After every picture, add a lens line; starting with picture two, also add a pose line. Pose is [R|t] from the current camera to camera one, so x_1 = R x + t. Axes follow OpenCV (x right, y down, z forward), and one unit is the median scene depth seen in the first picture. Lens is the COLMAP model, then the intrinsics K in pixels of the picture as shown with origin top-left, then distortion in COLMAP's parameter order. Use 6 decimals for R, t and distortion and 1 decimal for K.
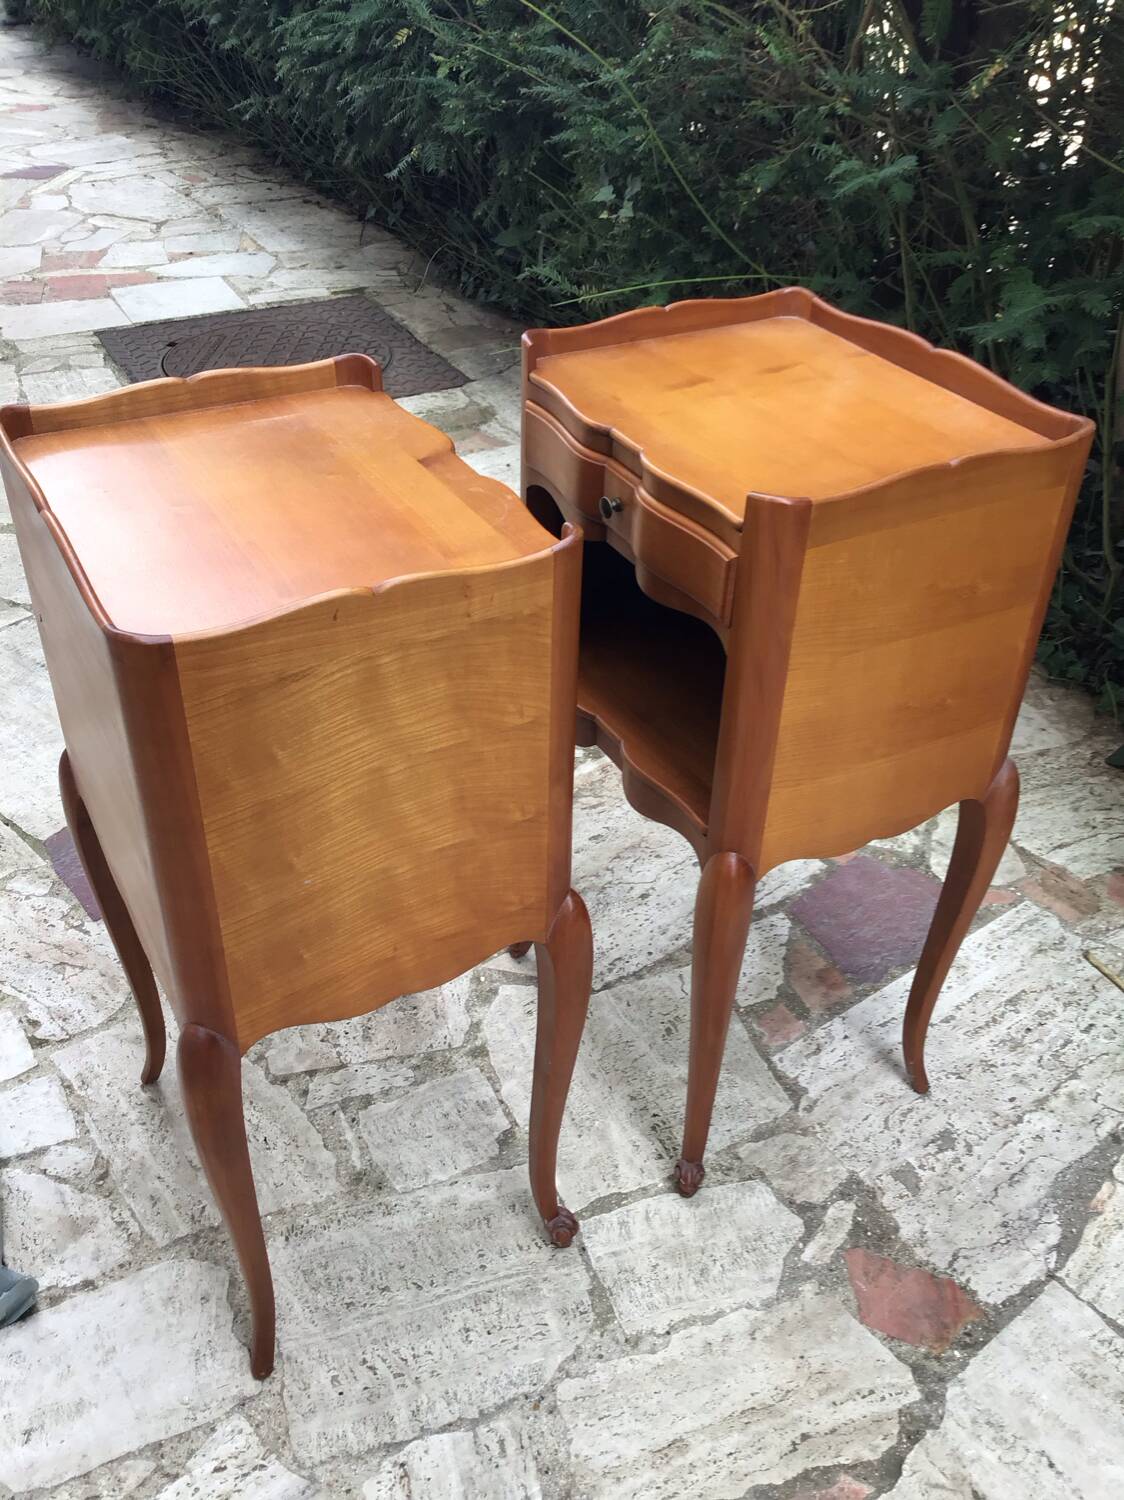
lens RADIAL K [[1356.5, 0, 551.7], [0, 1356.5, 754.5], [0, 0, 1]] dist [0.103087, -0.203394]
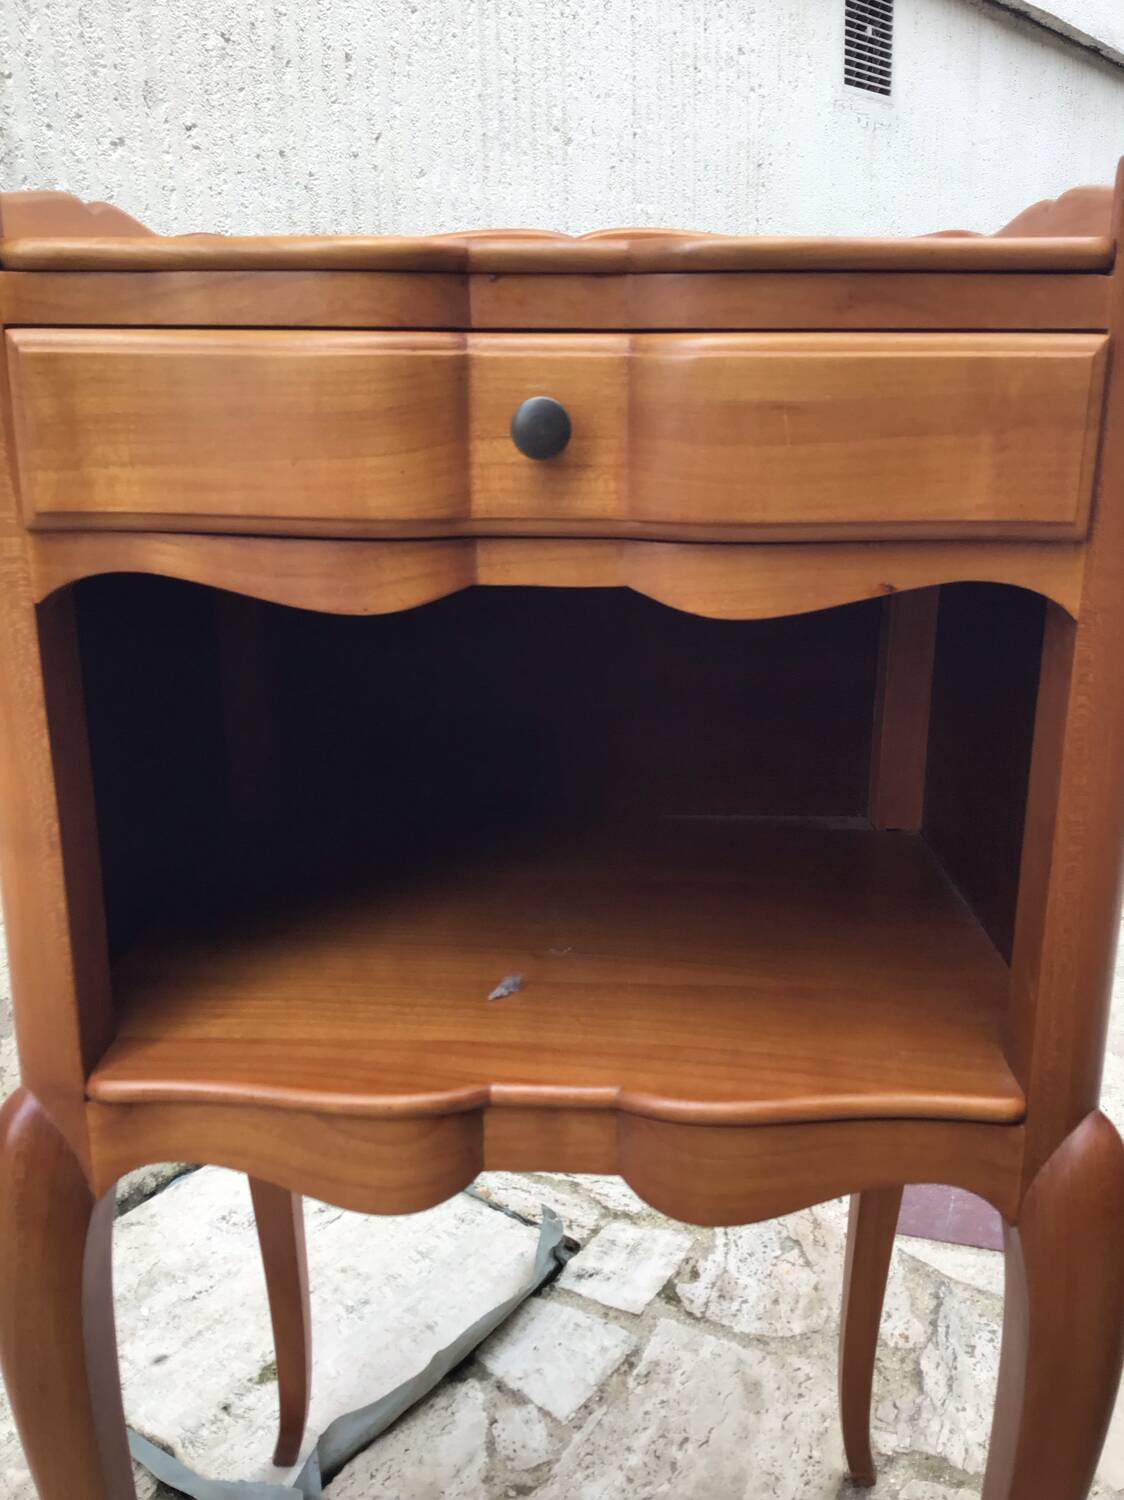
lens RADIAL K [[1356.5, 0, 557.7], [0, 1356.5, 752.3], [0, 0, 1]] dist [0.103087, -0.203394]
pose [[0.421926, 0.246212, -0.872558, 0.148640], [-0.510009, 0.860160, -0.003902, 0.005821], [0.749579, 0.446659, 0.488494, 0.527473]]
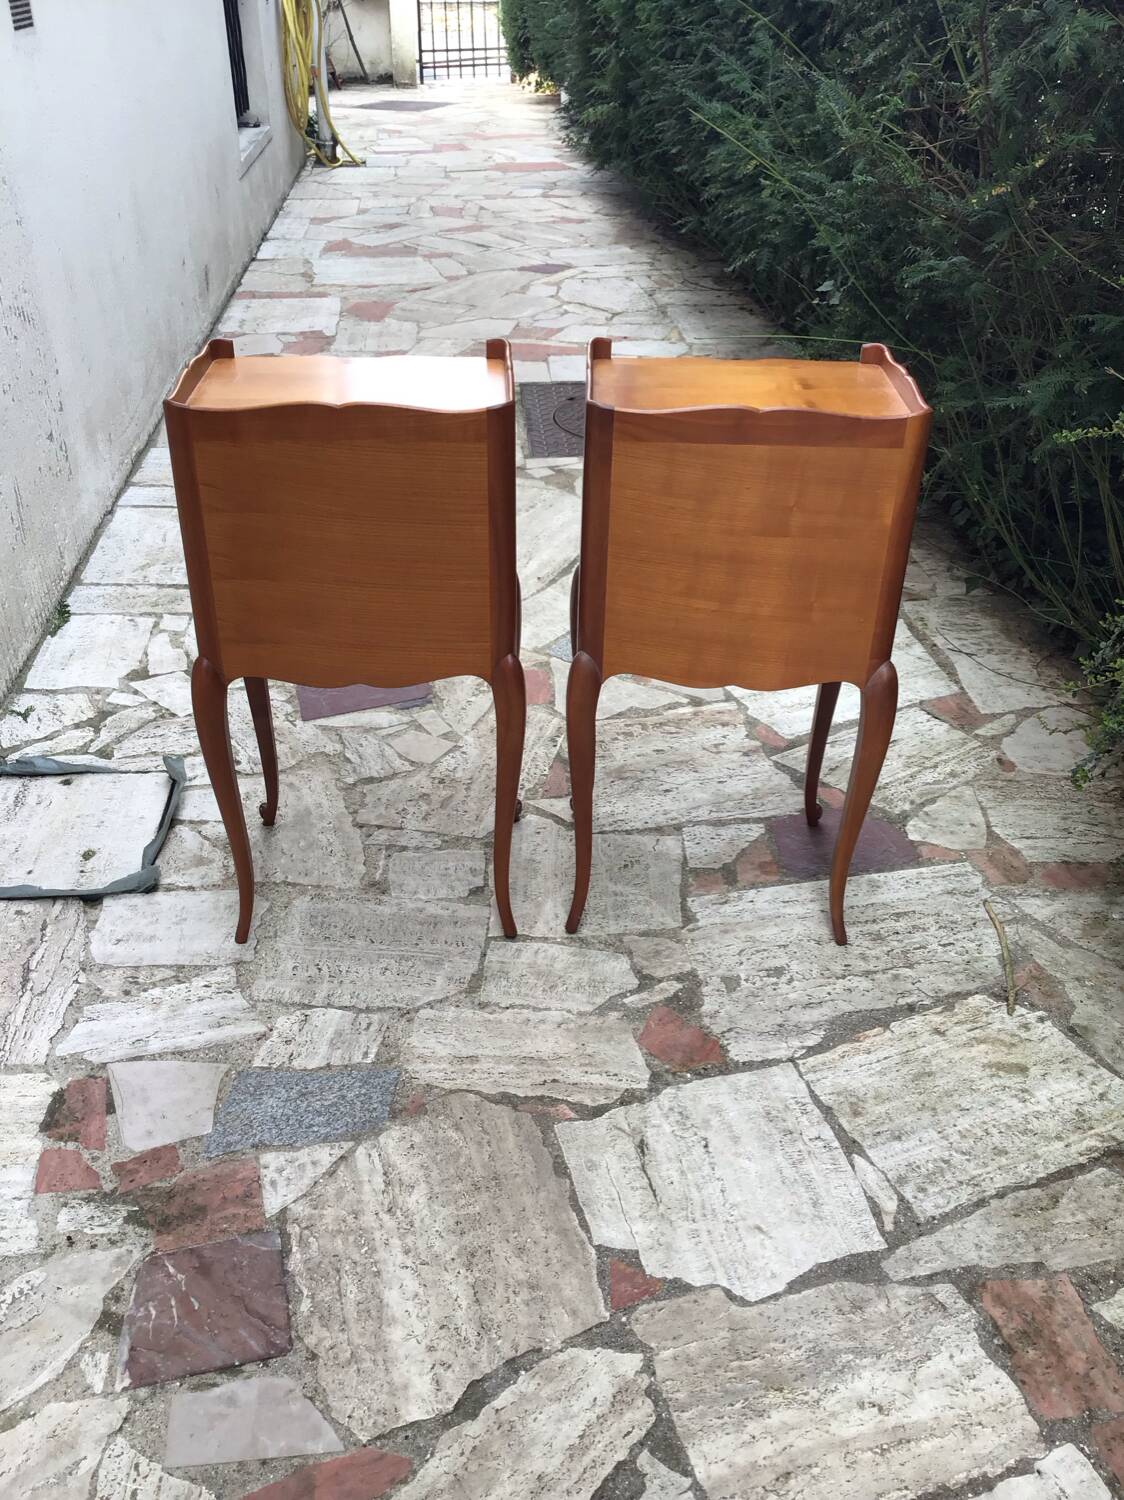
lens RADIAL K [[1356.5, 0, 559.4], [0, 1356.5, 739.8], [0, 0, 1]] dist [0.103087, -0.203394]
pose [[0.915425, 0.201029, -0.348690, 0.505432], [-0.234814, 0.970366, -0.057024, 0.188073], [0.326893, 0.134078, 0.935502, -0.317922]]
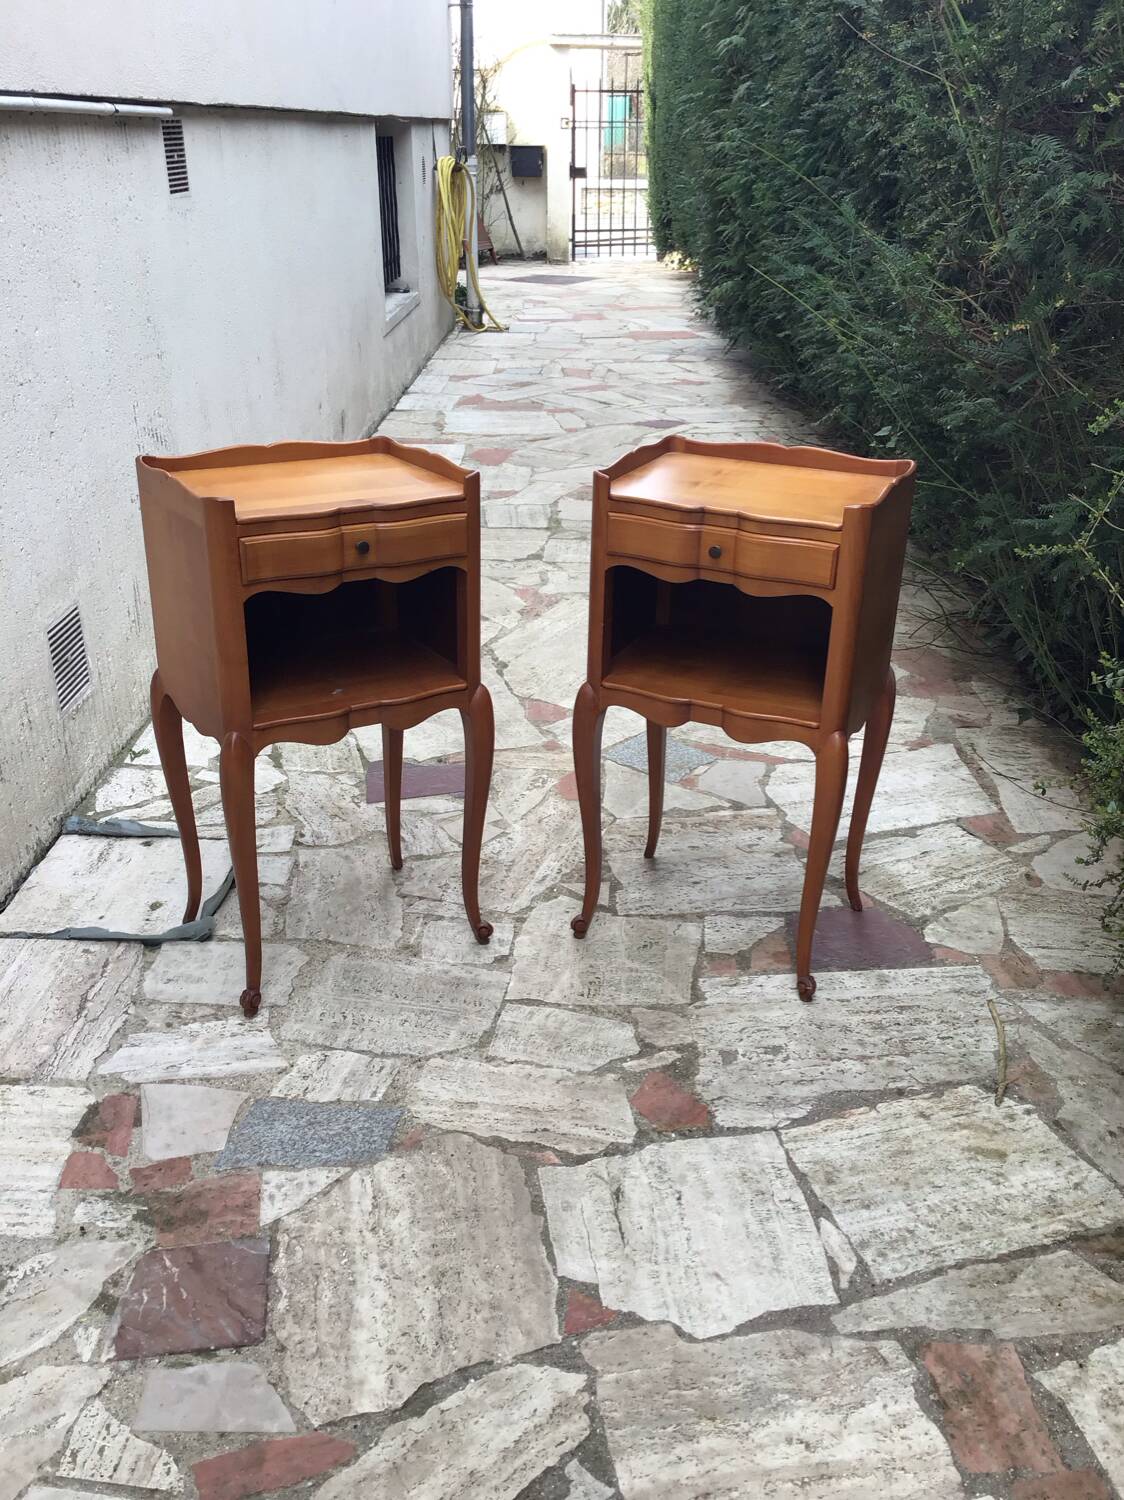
lens RADIAL K [[1358.5, 0, 559.9], [0, 1358.5, 726.1], [0, 0, 1]] dist [0.101382, -0.192083]
pose [[0.865988, 0.199152, -0.458697, 0.661458], [-0.295329, 0.943902, -0.147749, 0.240009], [0.403540, 0.263416, 0.876223, -0.365591]]
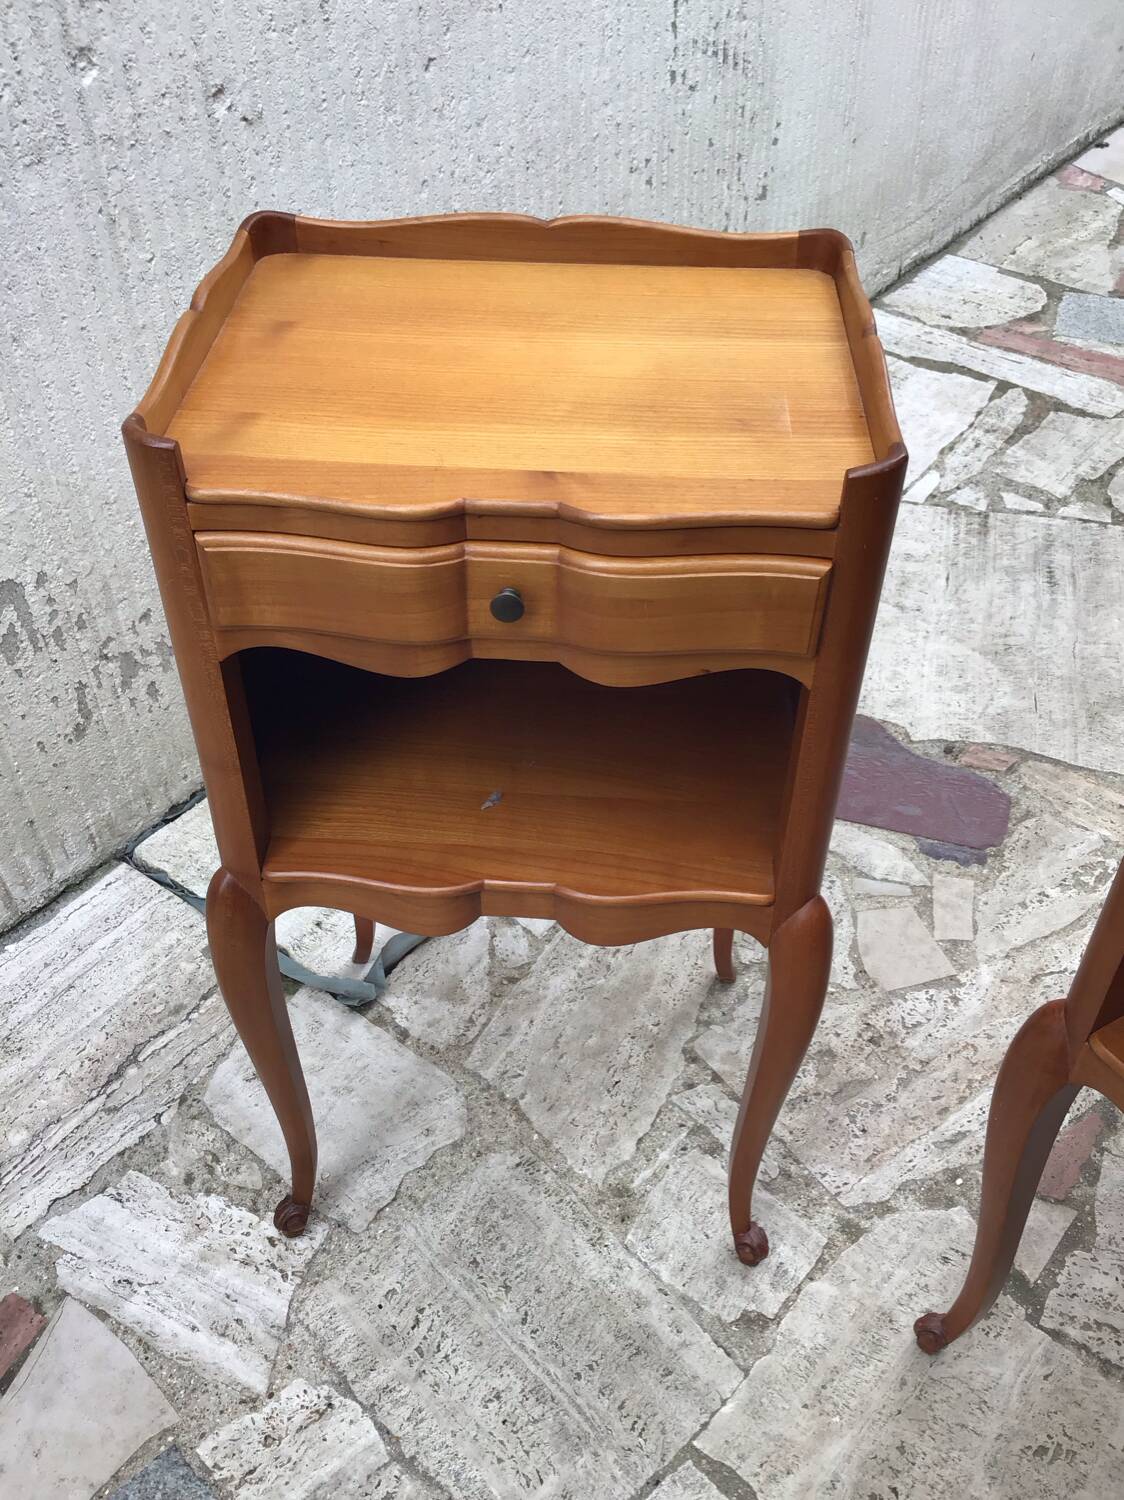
lens RADIAL K [[1356.5, 0, 563.6], [0, 1356.5, 741.7], [0, 0, 1]] dist [0.103087, -0.203394]
pose [[0.410469, 0.599699, -0.686933, 0.263639], [-0.524322, 0.771552, 0.360269, -0.203106], [0.746057, 0.212295, 0.631133, 0.345030]]
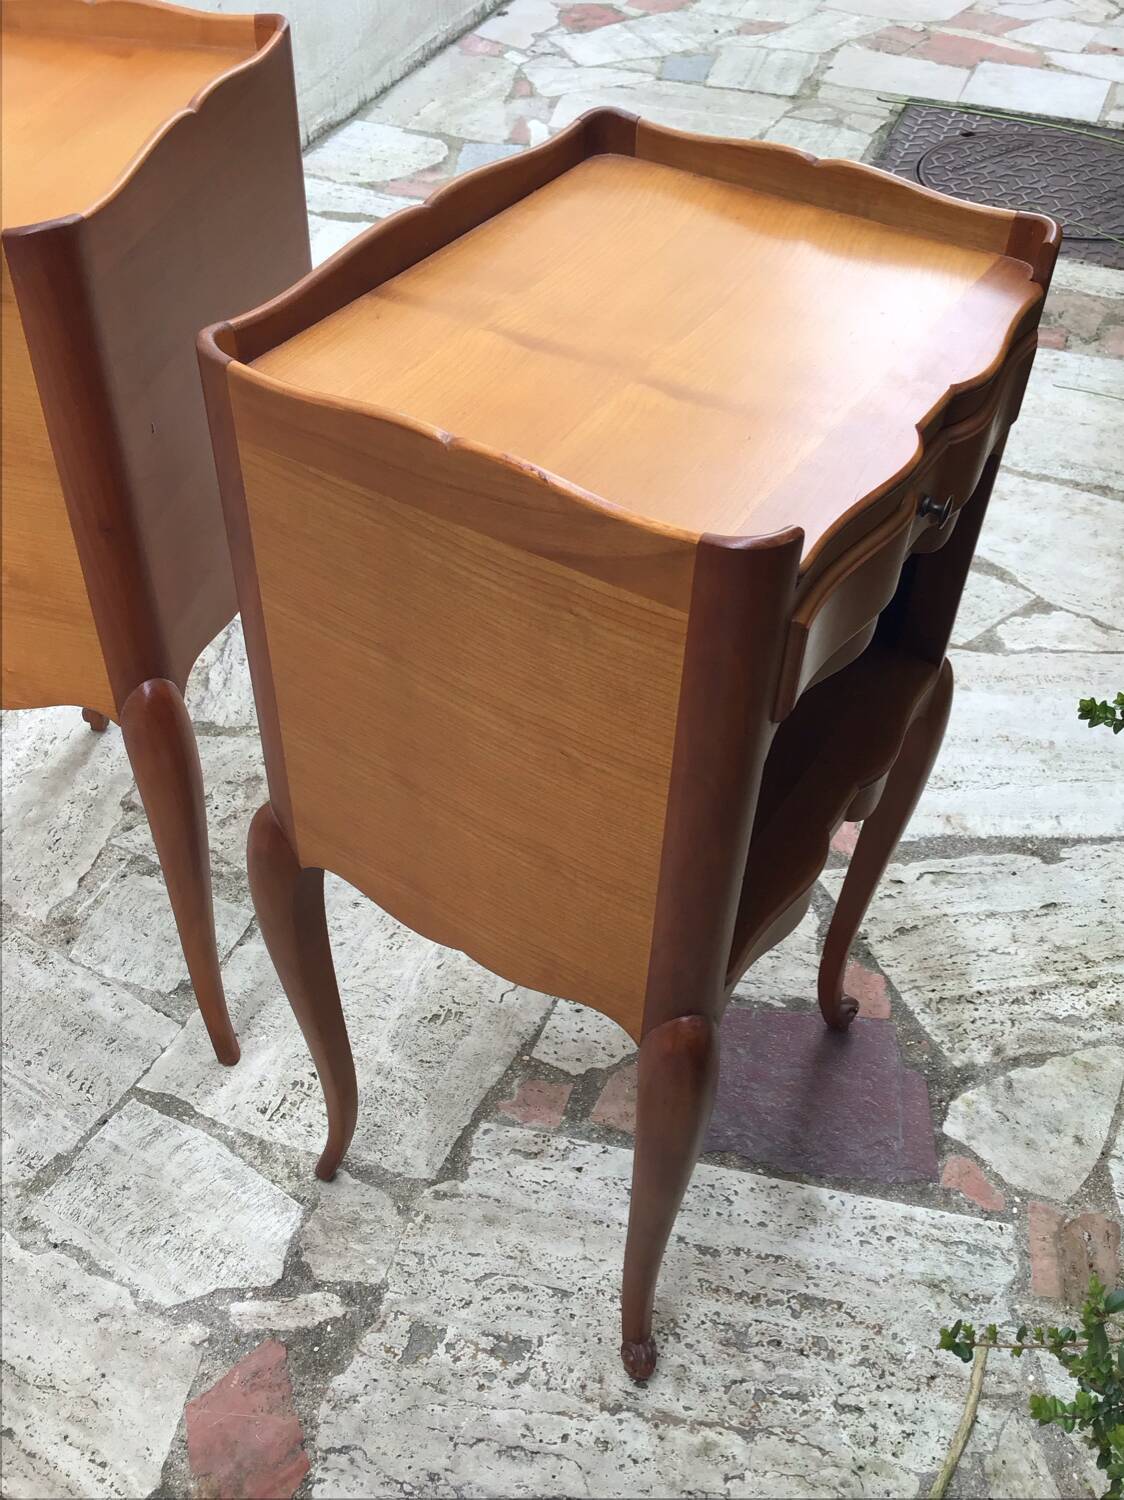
lens RADIAL K [[1441.2, 0, 569.6], [0, 1441.2, 733.9], [0, 0, 1]] dist [0.012403, 0.000000]
pose [[0.670794, 0.504530, -0.543585, 0.559612], [-0.449334, 0.859584, 0.243340, -0.201554], [0.590029, 0.081020, 0.803306, 0.371773]]
